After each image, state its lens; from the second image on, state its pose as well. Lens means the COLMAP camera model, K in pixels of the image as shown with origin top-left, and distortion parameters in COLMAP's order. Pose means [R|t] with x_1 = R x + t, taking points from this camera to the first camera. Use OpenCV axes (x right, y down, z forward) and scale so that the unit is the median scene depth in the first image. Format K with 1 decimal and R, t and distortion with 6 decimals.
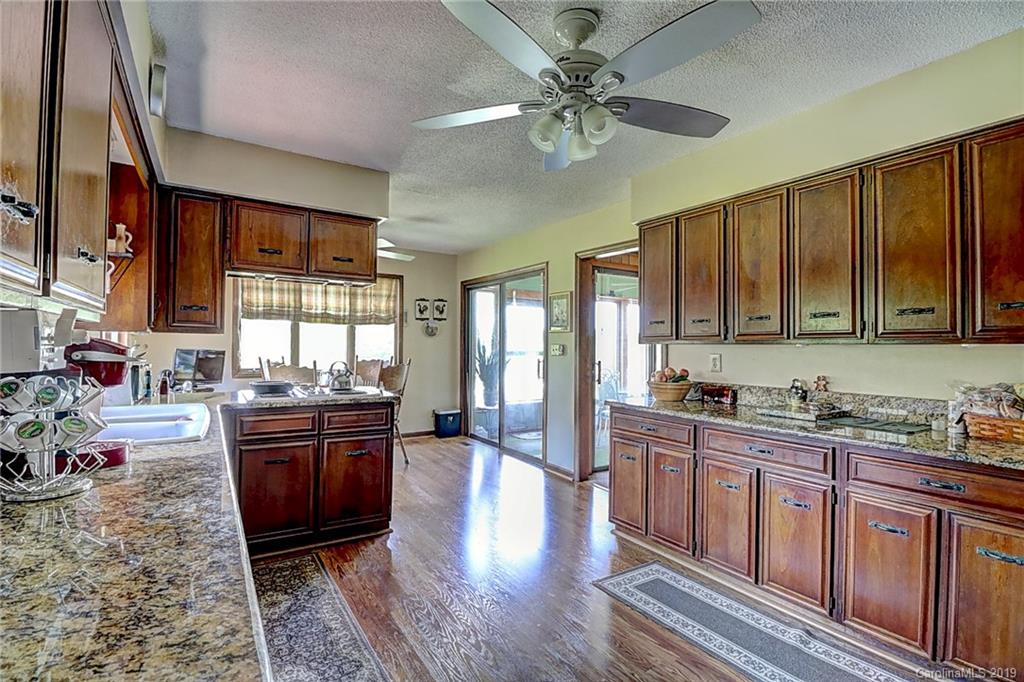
lens RADIAL K [[475.2, 0, 509.8], [0, 475.2, 340.7], [0, 0, 1]] dist [-0.013863, -0.001385]
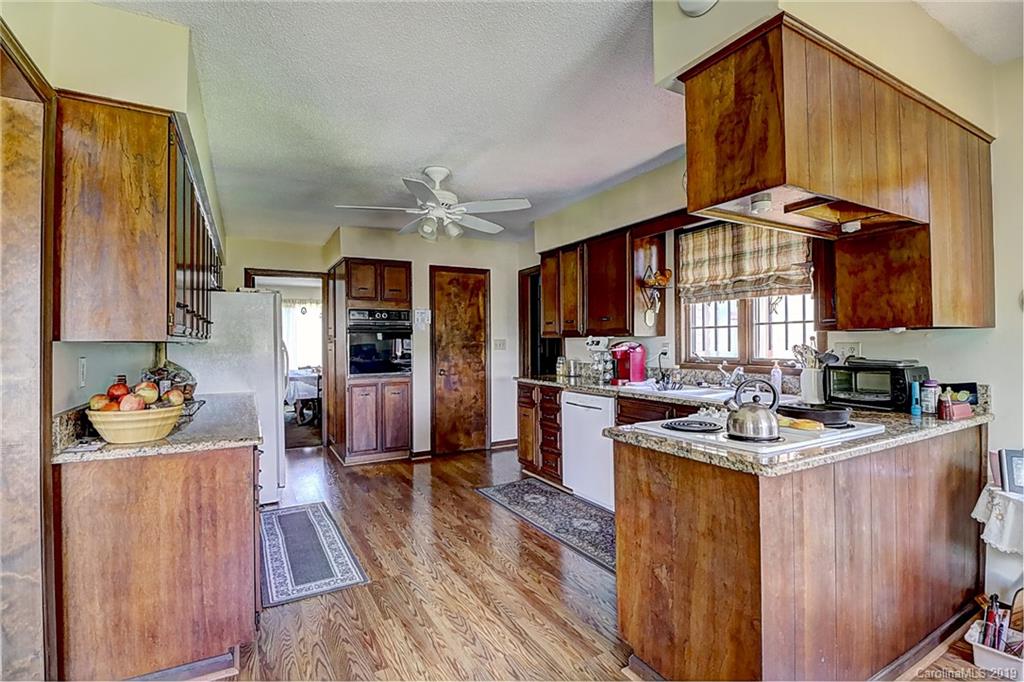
lens RADIAL K [[475.2, 0, 515.8], [0, 475.2, 340.3], [0, 0, 1]] dist [-0.013863, -0.001385]
pose [[-0.998928, -0.001891, 0.046242, -0.080602], [-0.002850, 0.999782, -0.020663, 0.004950], [-0.046193, -0.020772, -0.998717, 0.857262]]
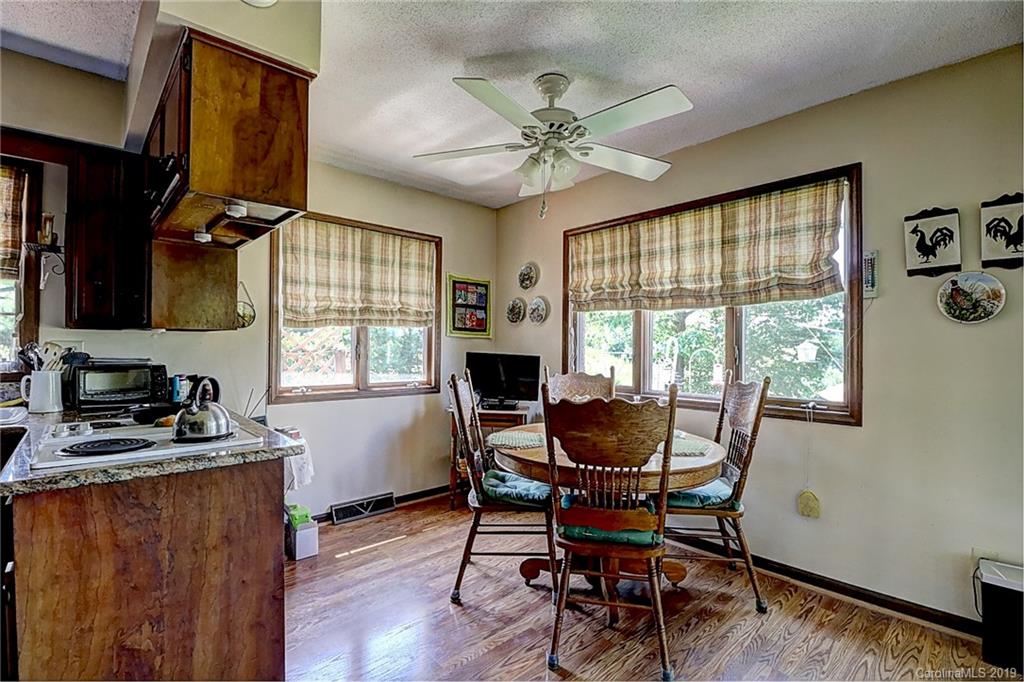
lens RADIAL K [[475.2, 0, 514.0], [0, 475.2, 340.9], [0, 0, 1]] dist [-0.013863, -0.001385]
pose [[0.173299, -0.017465, -0.984714, 0.096702], [0.010235, 0.999821, -0.015932, 0.006575], [0.984816, -0.007317, 0.173446, 0.696075]]
